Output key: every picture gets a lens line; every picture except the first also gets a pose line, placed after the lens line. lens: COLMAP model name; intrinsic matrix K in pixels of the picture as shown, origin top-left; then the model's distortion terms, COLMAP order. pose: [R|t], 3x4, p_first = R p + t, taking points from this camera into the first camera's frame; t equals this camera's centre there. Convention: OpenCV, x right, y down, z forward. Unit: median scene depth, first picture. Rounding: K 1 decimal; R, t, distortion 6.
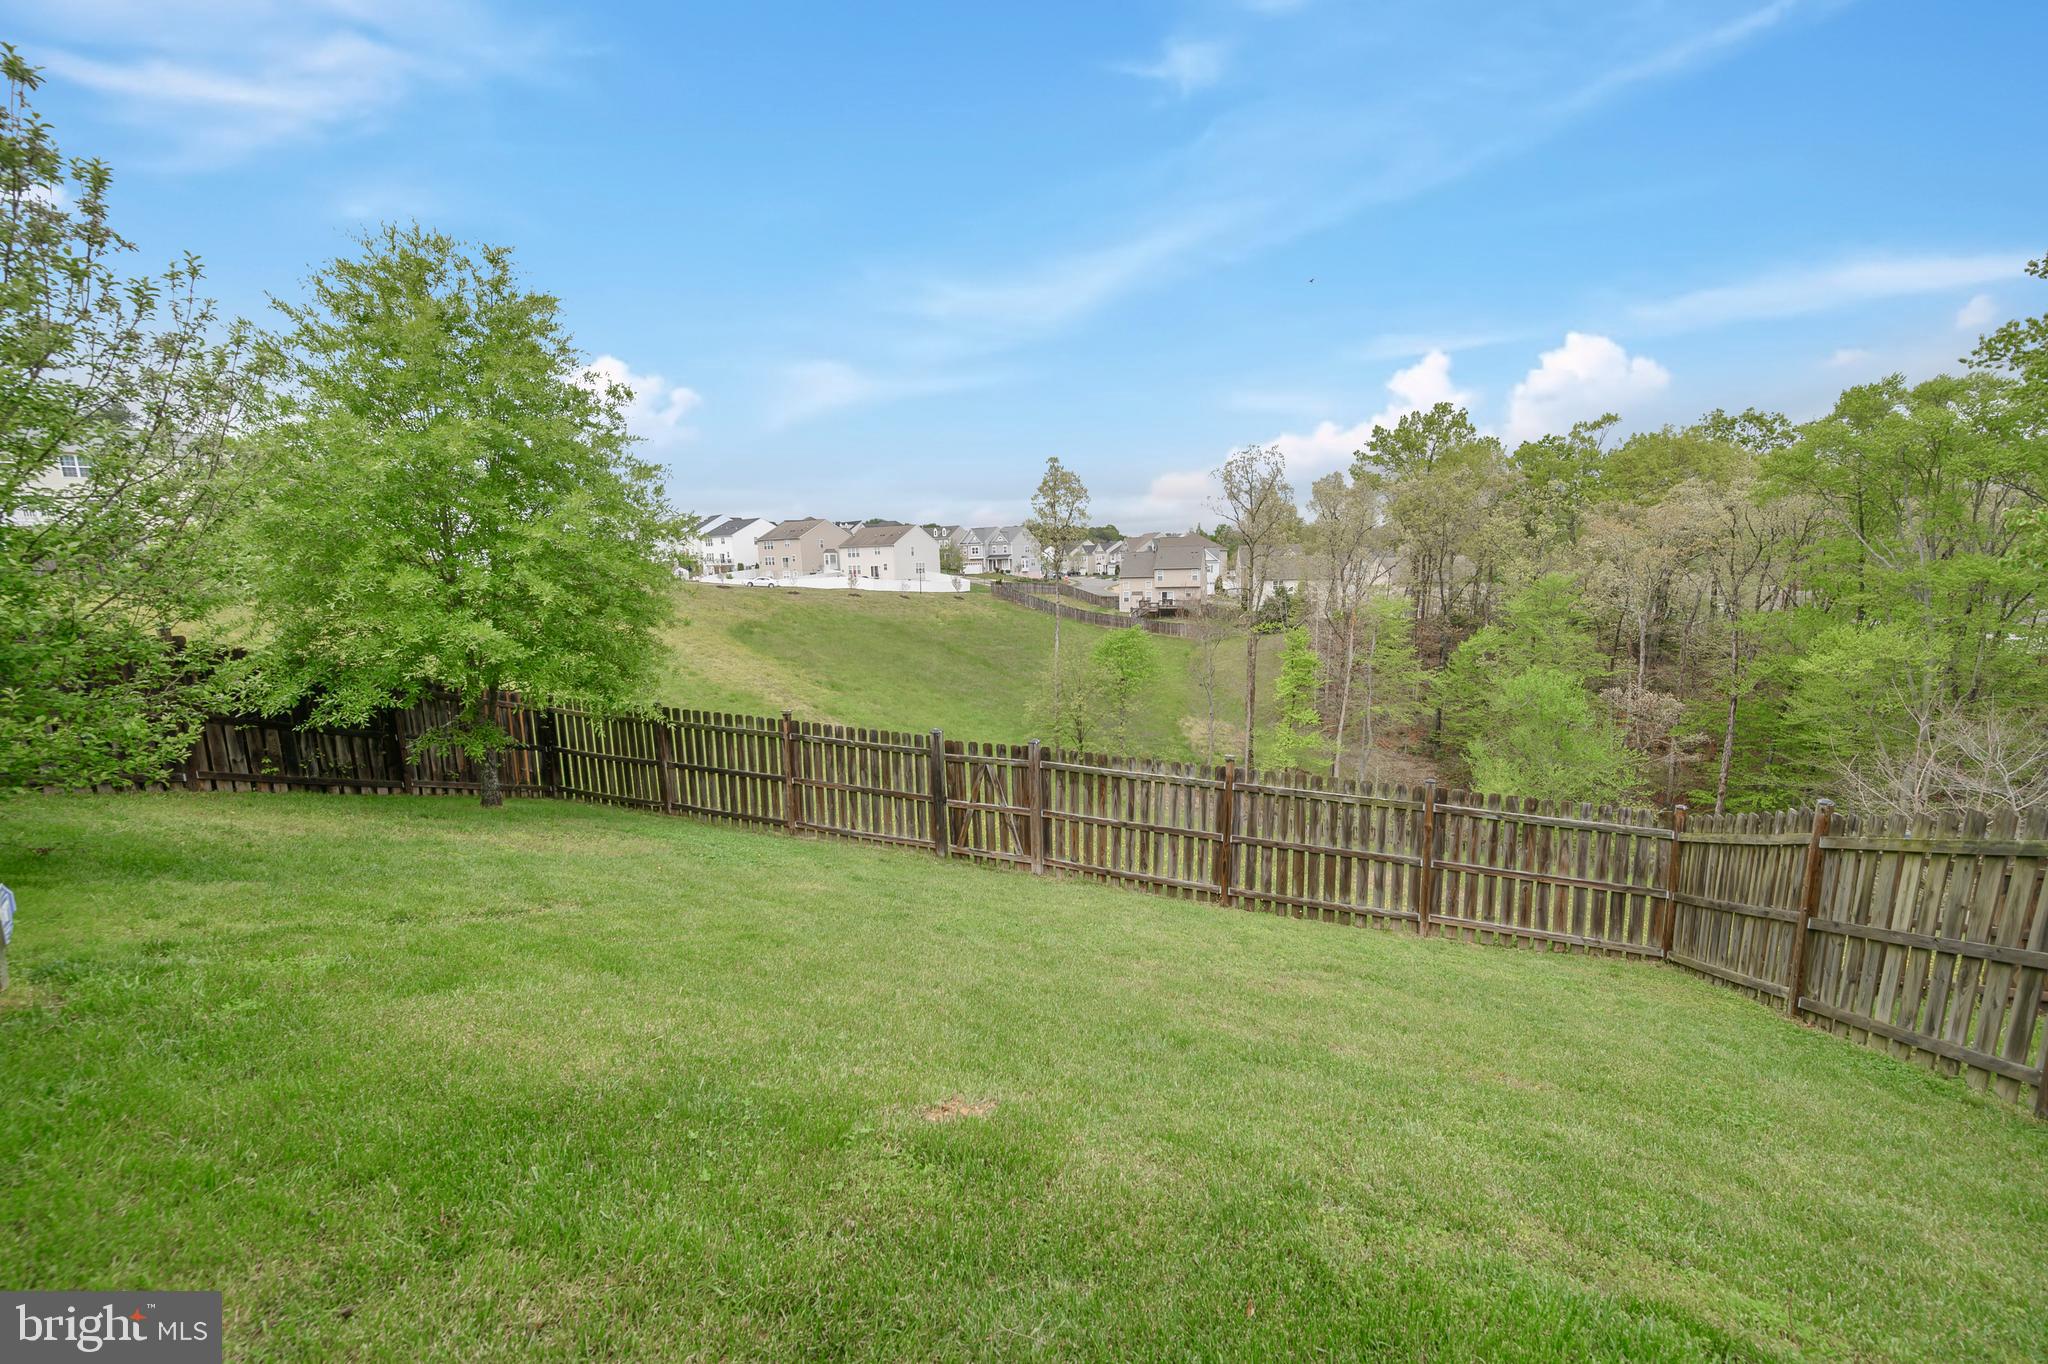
lens RADIAL K [[812.2, 0, 1024.0], [0, 812.2, 682.0], [0, 0, 1]] dist [-0.000932, -0.000417]
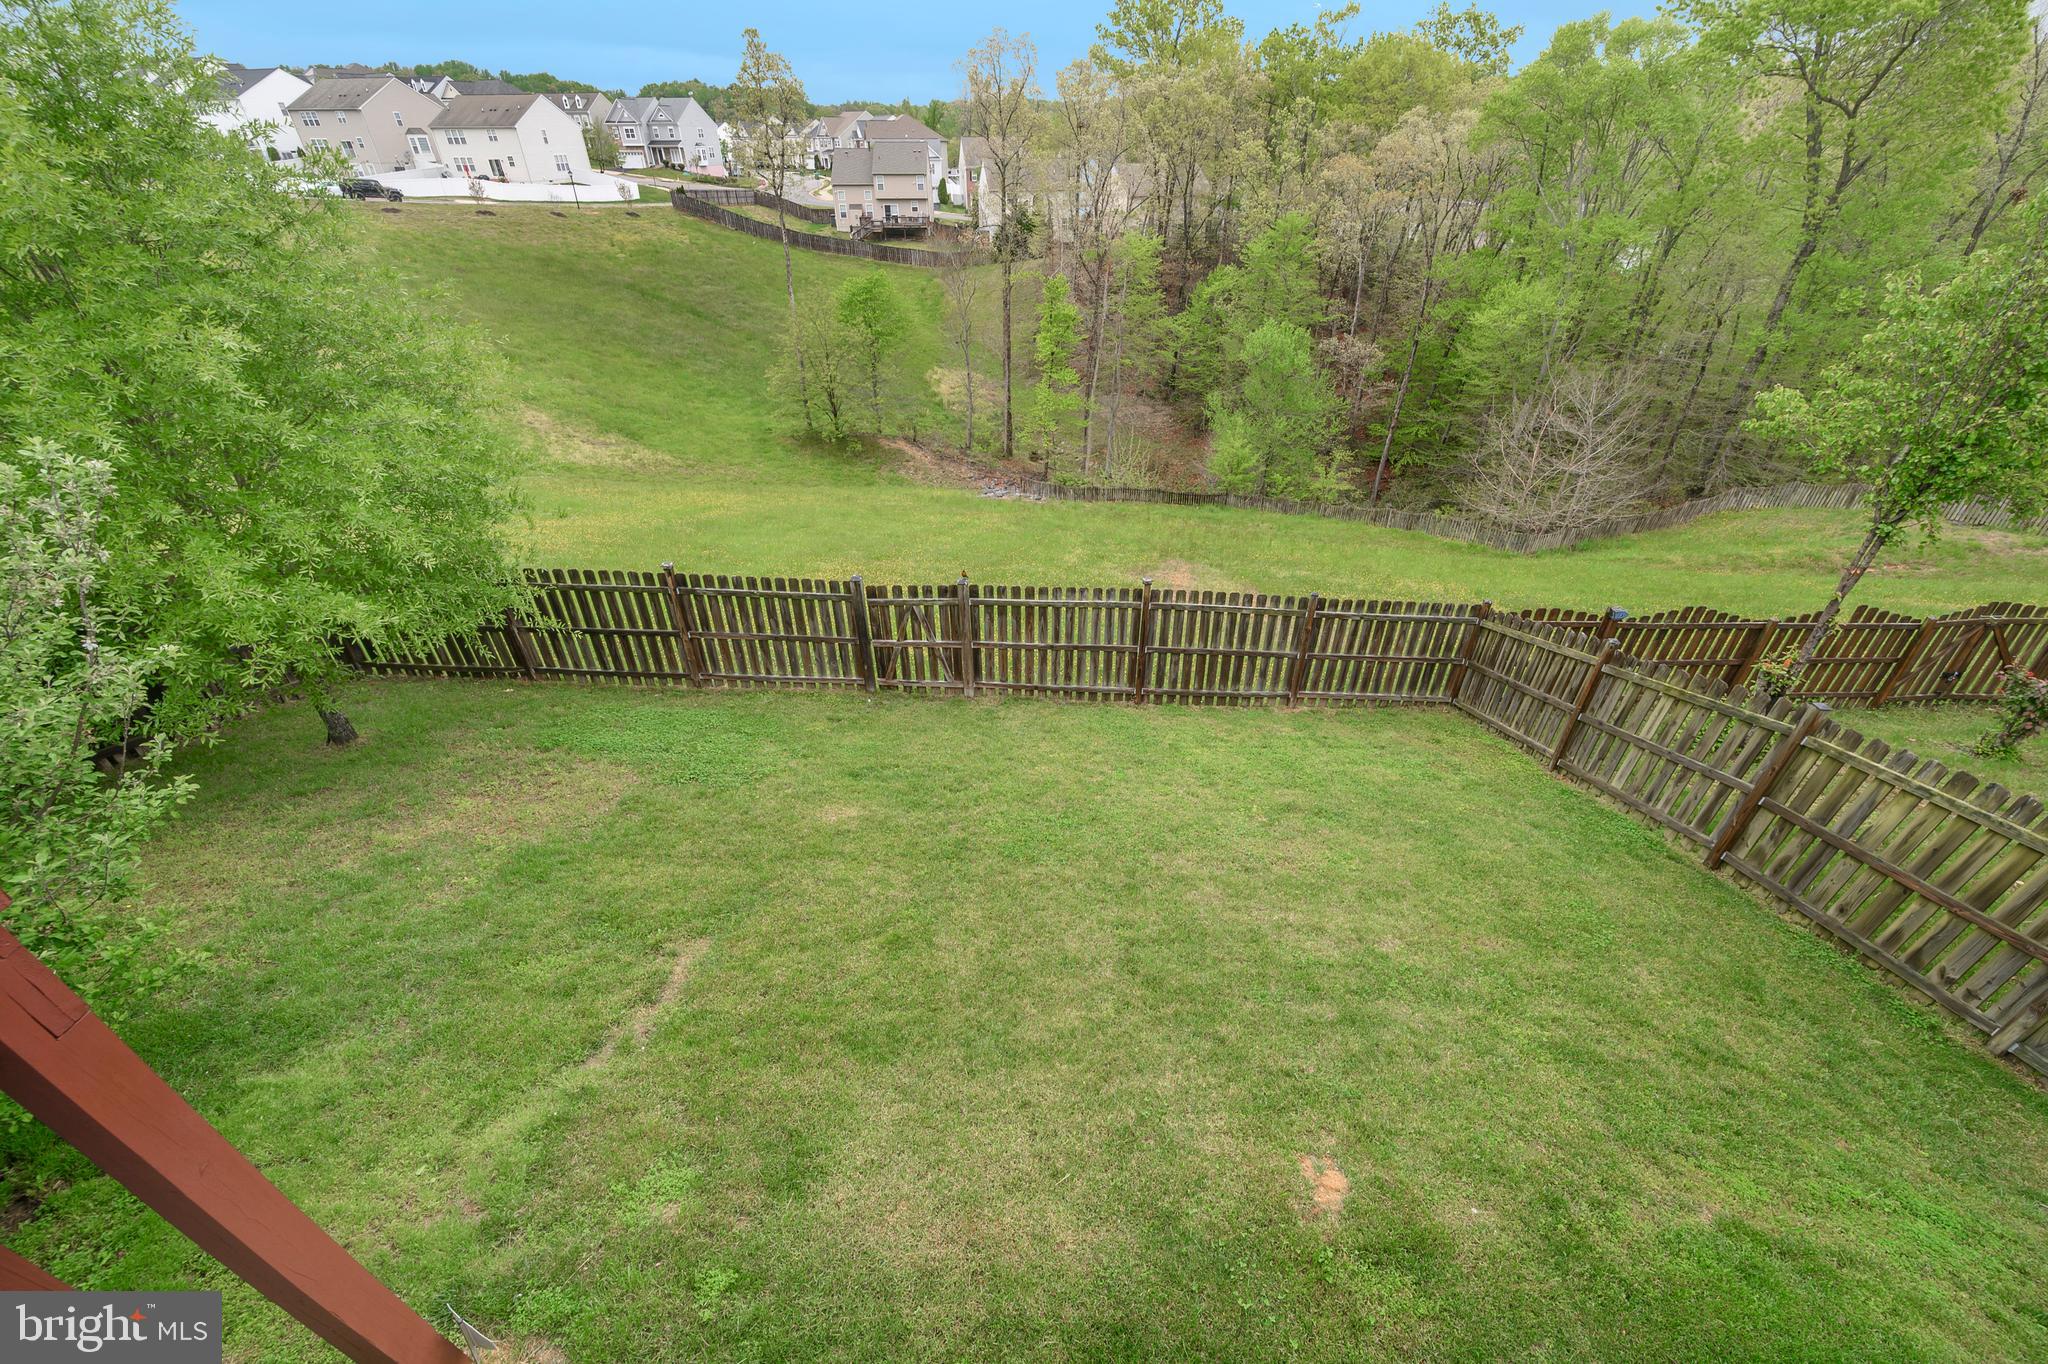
lens RADIAL K [[814.8, 0, 1024.0], [0, 814.8, 682.0], [0, 0, 1]] dist [-0.003577, -0.000212]
pose [[0.942004, -0.167001, 0.291098, -0.221396], [0.024374, 0.899150, 0.436961, -0.243729], [-0.334714, -0.404524, 0.851074, 0.070842]]
